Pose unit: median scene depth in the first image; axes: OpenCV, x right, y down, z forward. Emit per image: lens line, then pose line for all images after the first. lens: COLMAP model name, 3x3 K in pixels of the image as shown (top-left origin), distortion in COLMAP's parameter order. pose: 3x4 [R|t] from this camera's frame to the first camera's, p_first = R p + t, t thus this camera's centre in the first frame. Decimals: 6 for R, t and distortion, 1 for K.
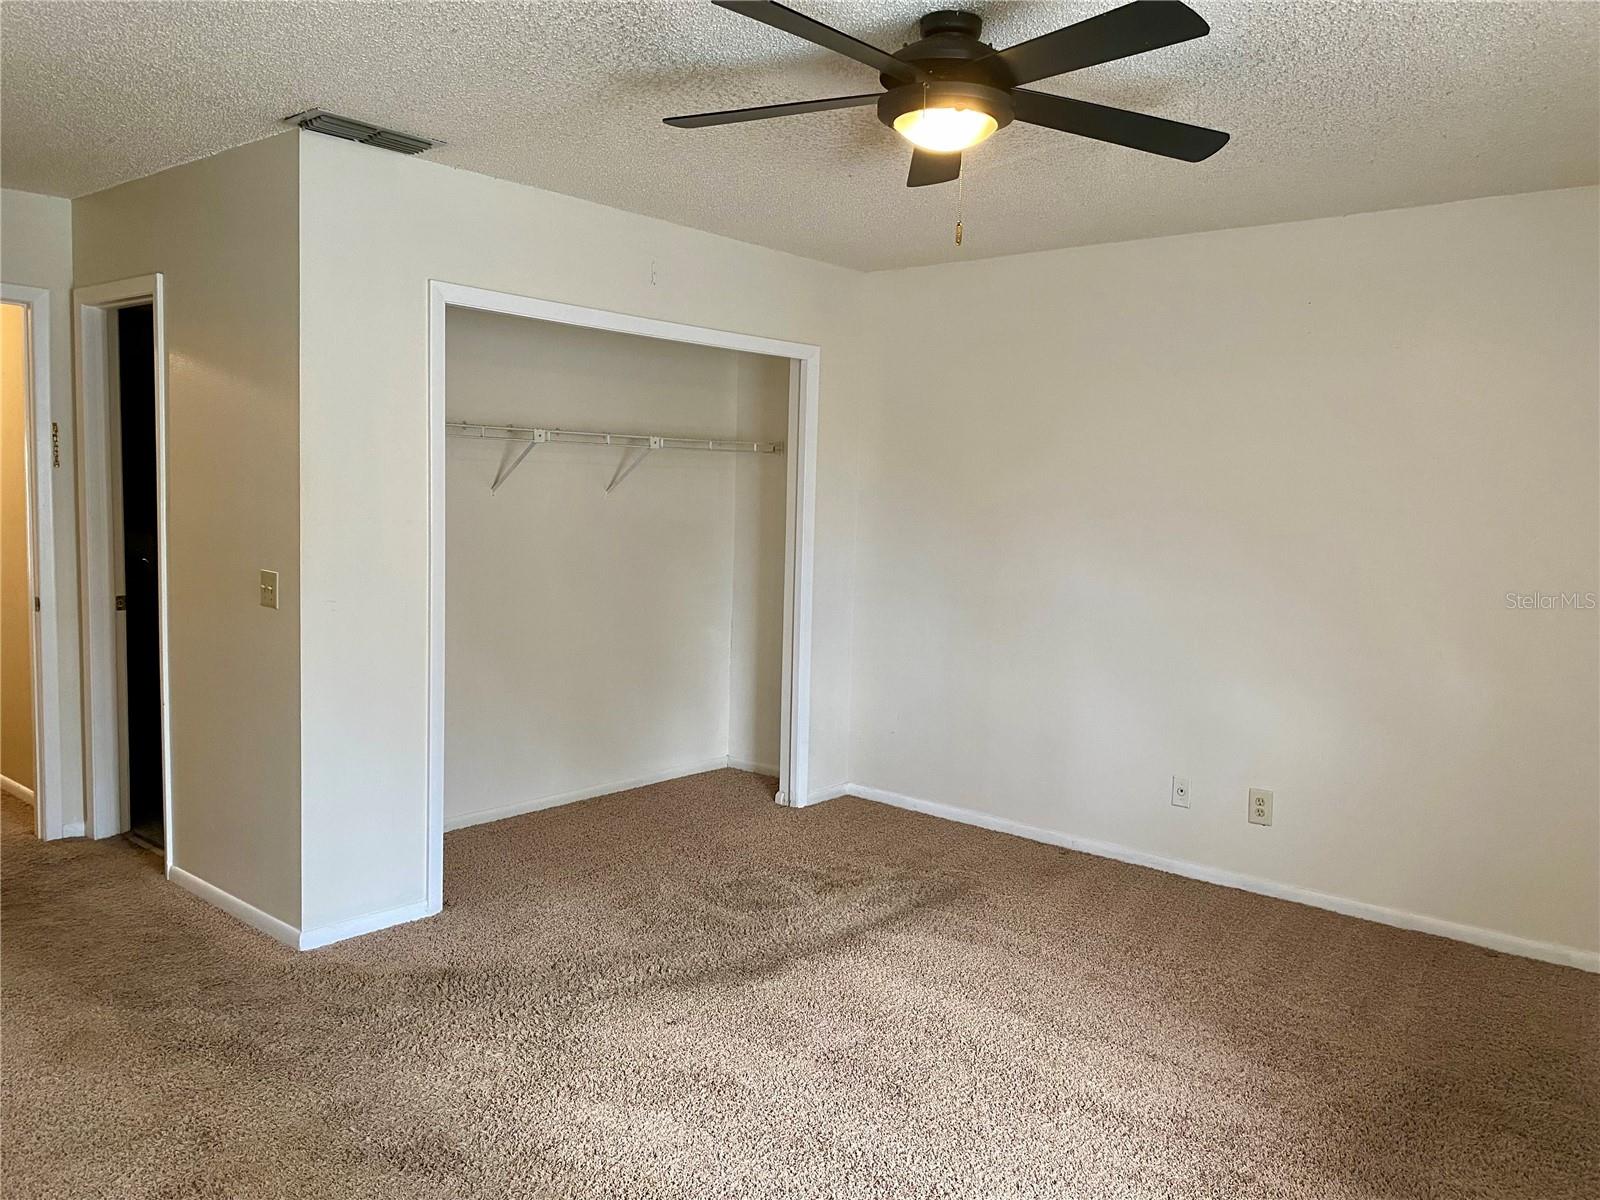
lens RADIAL K [[1232.5, 0, 809.0], [0, 1232.5, 594.2], [0, 0, 1]] dist [0.025809, -0.028757]
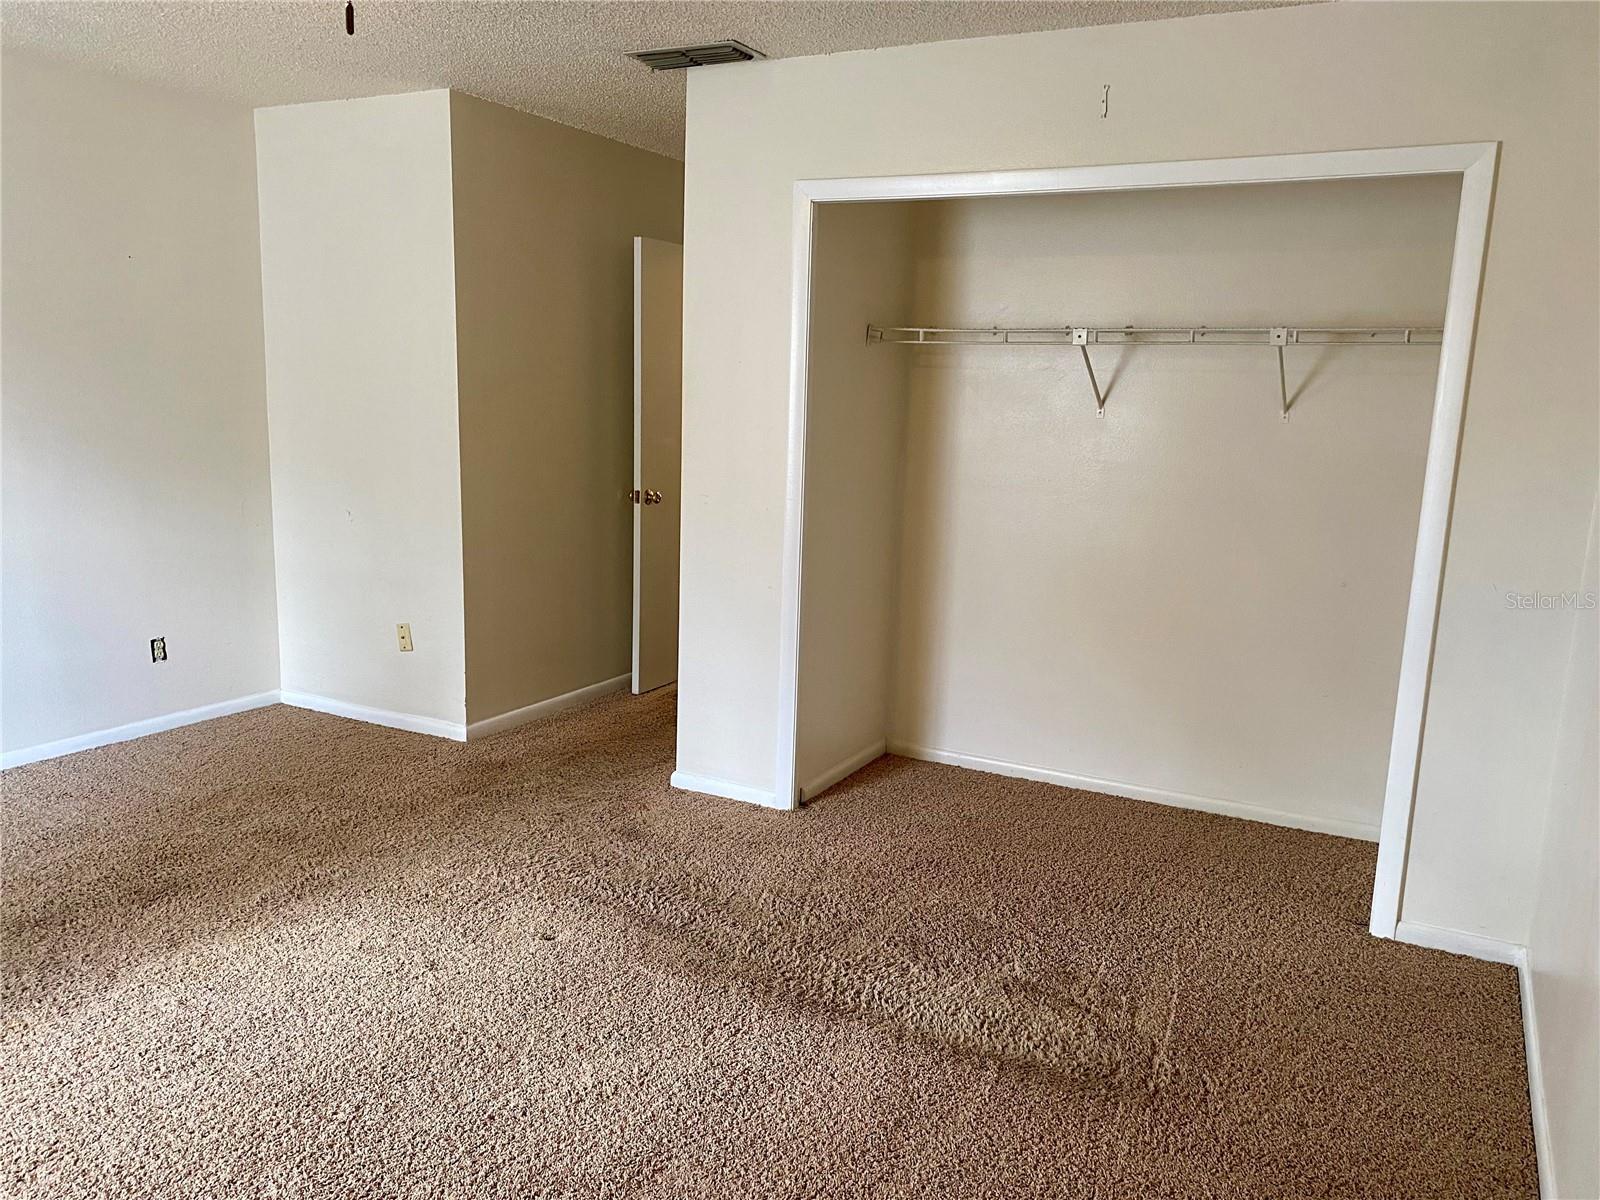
lens RADIAL K [[1232.5, 0, 809.0], [0, 1232.5, 594.2], [0, 0, 1]] dist [0.025809, -0.028757]
pose [[0.203962, 0.142614, -0.968535, 0.600758], [-0.109082, 0.986482, 0.122285, -0.042200], [0.972883, 0.080708, 0.216762, 0.702840]]
